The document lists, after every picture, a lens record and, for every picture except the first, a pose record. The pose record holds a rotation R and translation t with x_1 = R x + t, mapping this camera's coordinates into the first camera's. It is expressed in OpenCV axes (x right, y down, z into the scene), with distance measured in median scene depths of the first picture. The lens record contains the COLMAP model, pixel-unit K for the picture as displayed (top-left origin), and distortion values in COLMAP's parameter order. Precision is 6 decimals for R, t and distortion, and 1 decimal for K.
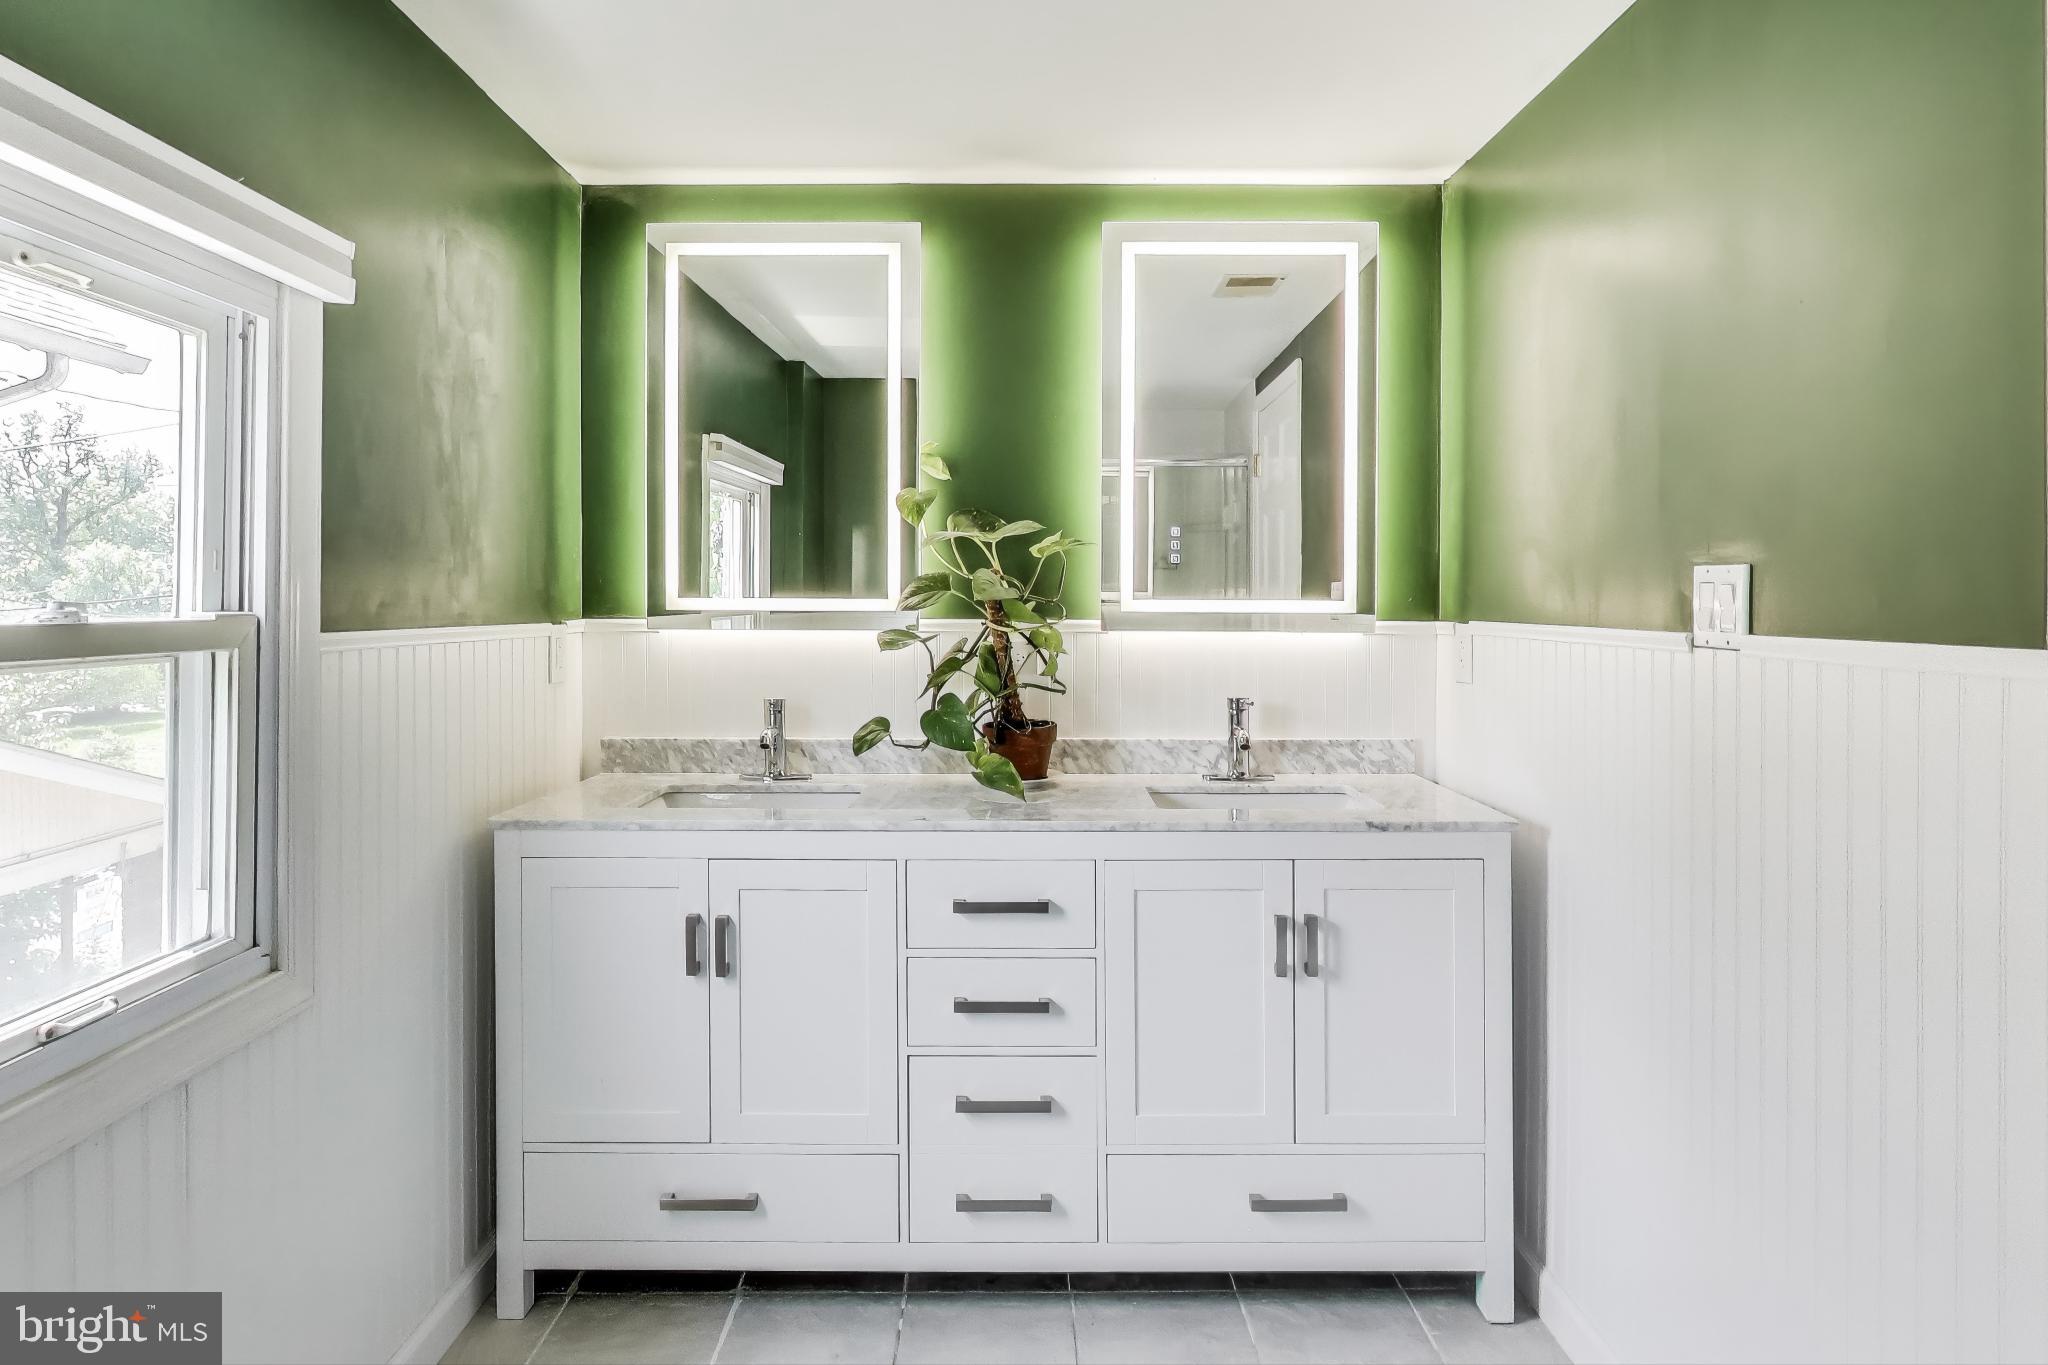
lens RADIAL K [[1255.1, 0, 1020.5], [0, 1255.1, 583.8], [0, 0, 1]] dist [-0.005211, 0.002923]
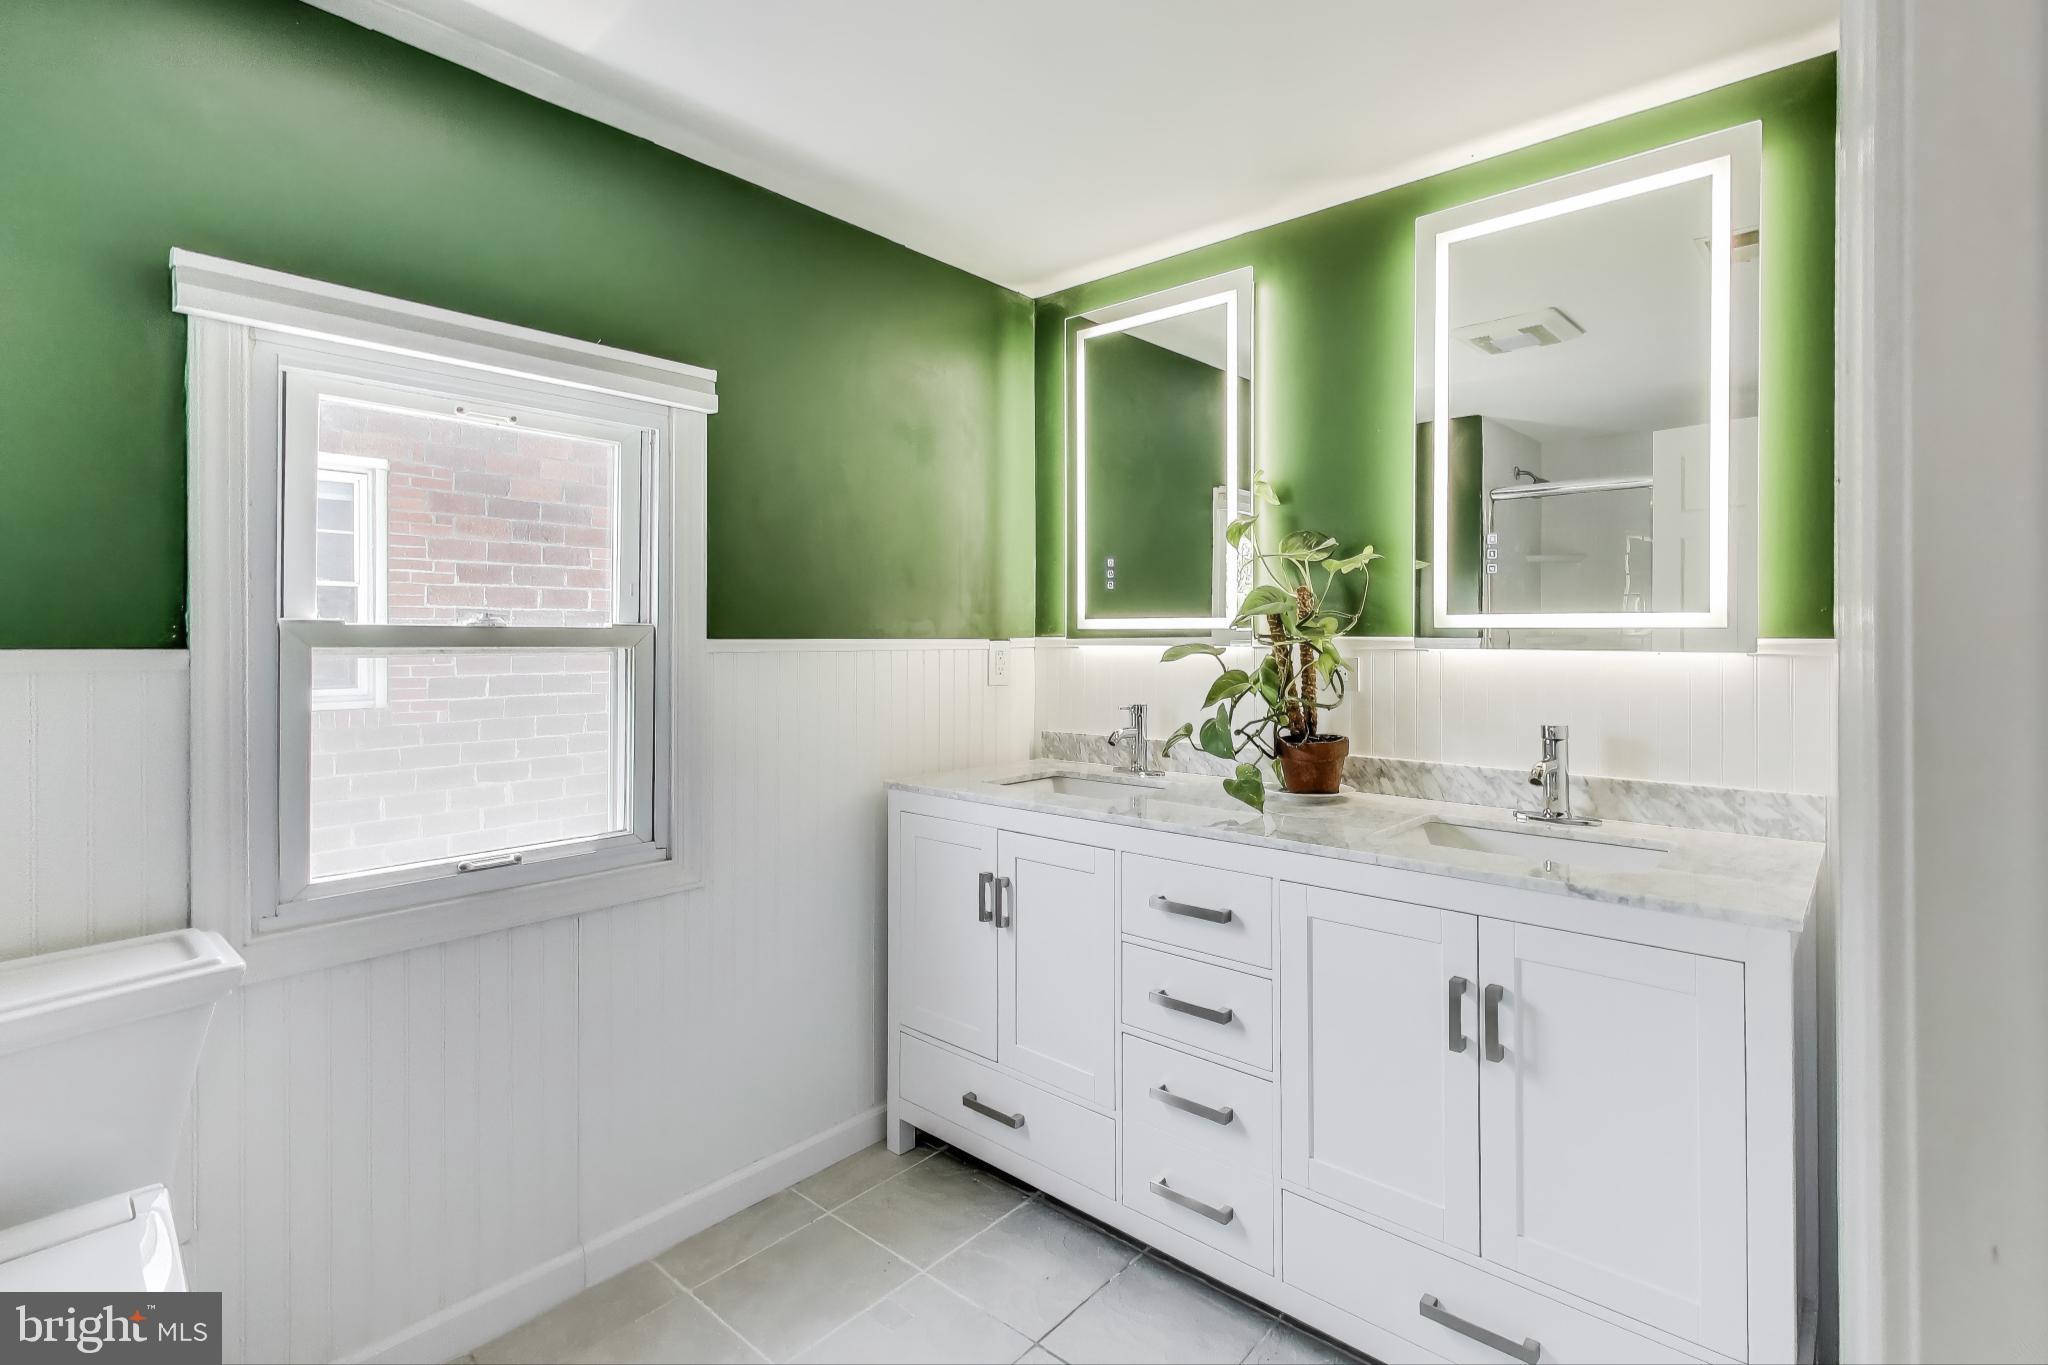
lens RADIAL K [[997.9, 0, 1025.1], [0, 997.9, 627.5], [0, 0, 1]] dist [0.002777, 0.000877]
pose [[0.760784, -0.004468, -0.648989, 0.337866], [0.006769, 0.999977, 0.001052, 0.019378], [0.648969, -0.005193, 0.760797, 0.236260]]
